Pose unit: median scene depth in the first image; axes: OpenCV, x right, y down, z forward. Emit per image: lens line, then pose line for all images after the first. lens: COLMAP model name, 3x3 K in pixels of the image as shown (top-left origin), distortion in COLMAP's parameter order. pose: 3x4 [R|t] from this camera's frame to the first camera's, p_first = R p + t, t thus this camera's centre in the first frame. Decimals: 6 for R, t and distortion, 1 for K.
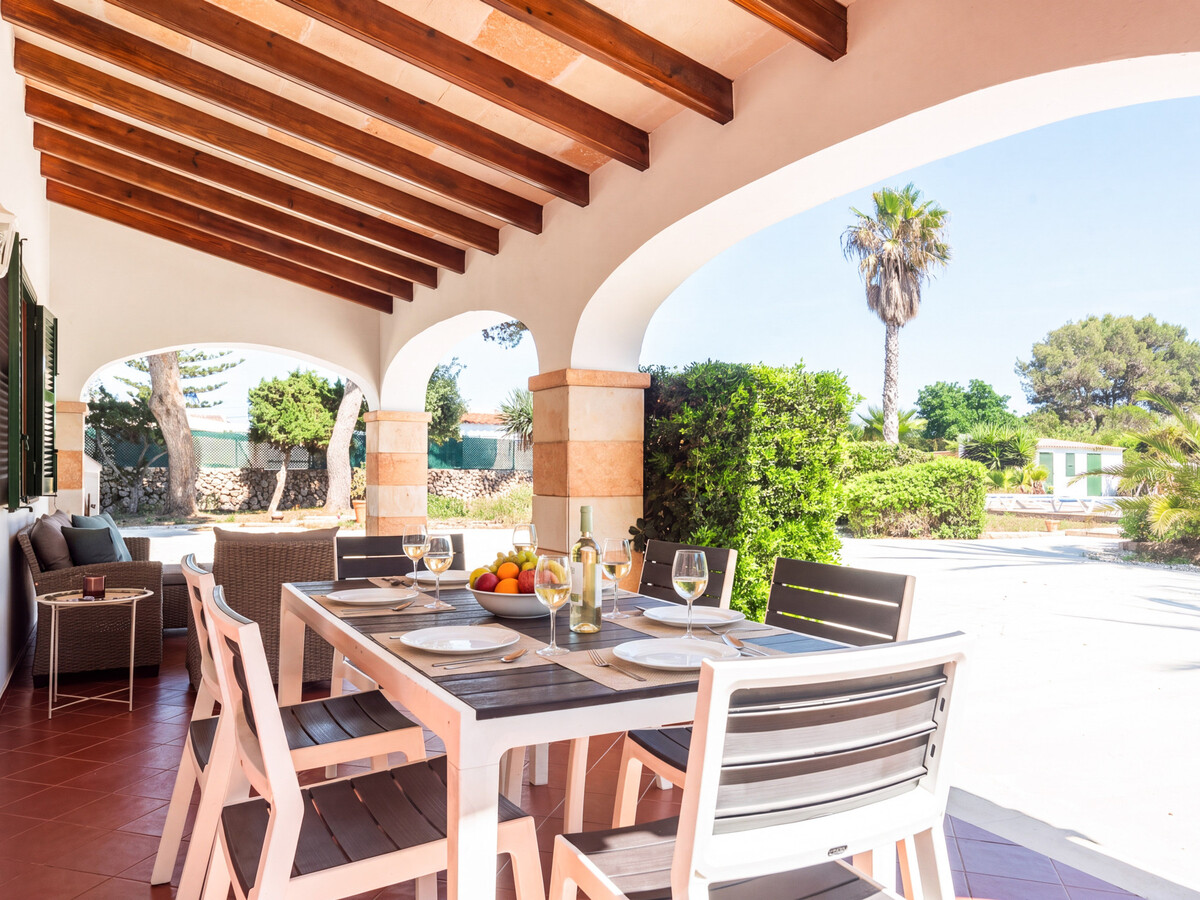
lens RADIAL K [[931.8, 0, 599.1], [0, 931.8, 488.8], [0, 0, 1]] dist [0.010886, 0.001714]
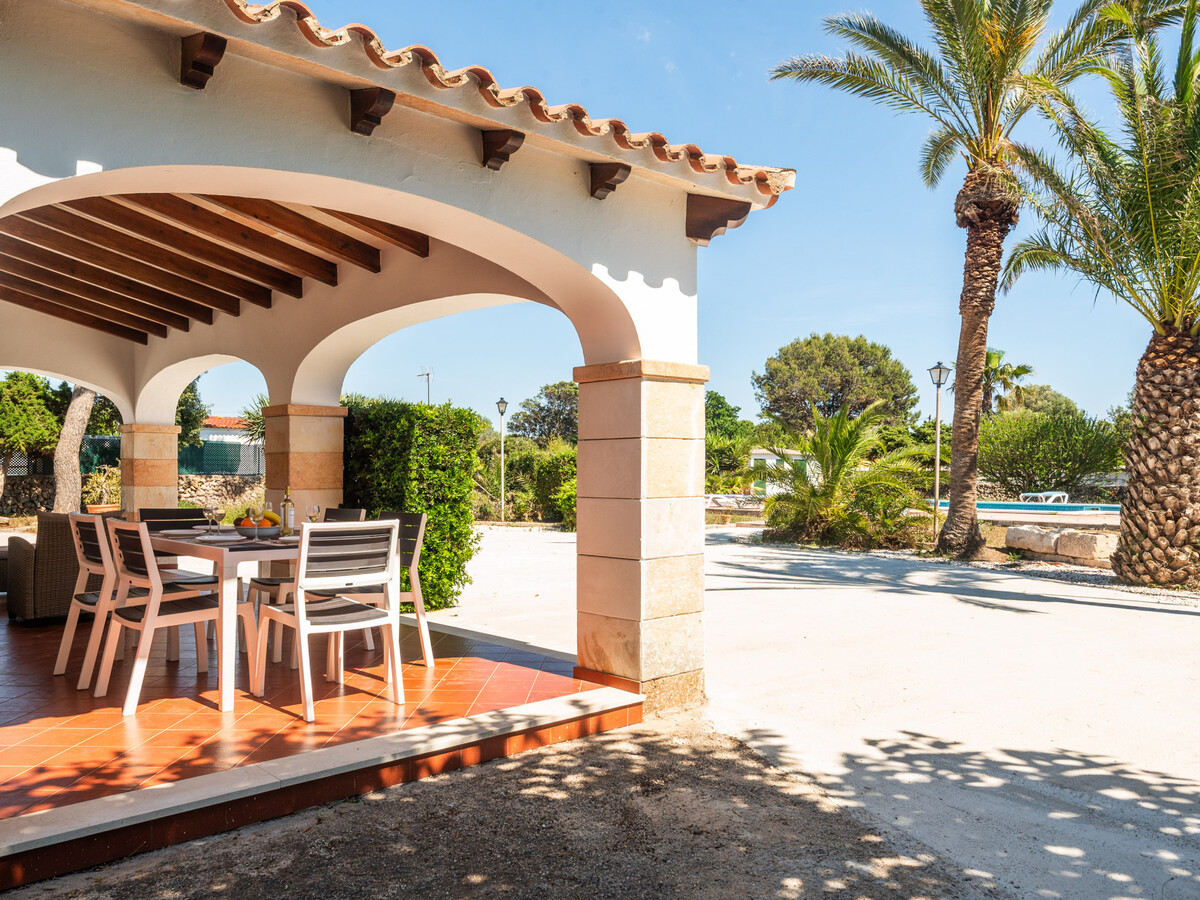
lens RADIAL K [[931.8, 0, 599.1], [0, 931.8, 488.8], [0, 0, 1]] dist [0.010886, 0.001714]
pose [[0.967254, -0.006862, 0.253717, 0.064694], [0.008304, 0.999955, -0.004613, 0.017606], [-0.253674, 0.006569, 0.967267, -0.548987]]
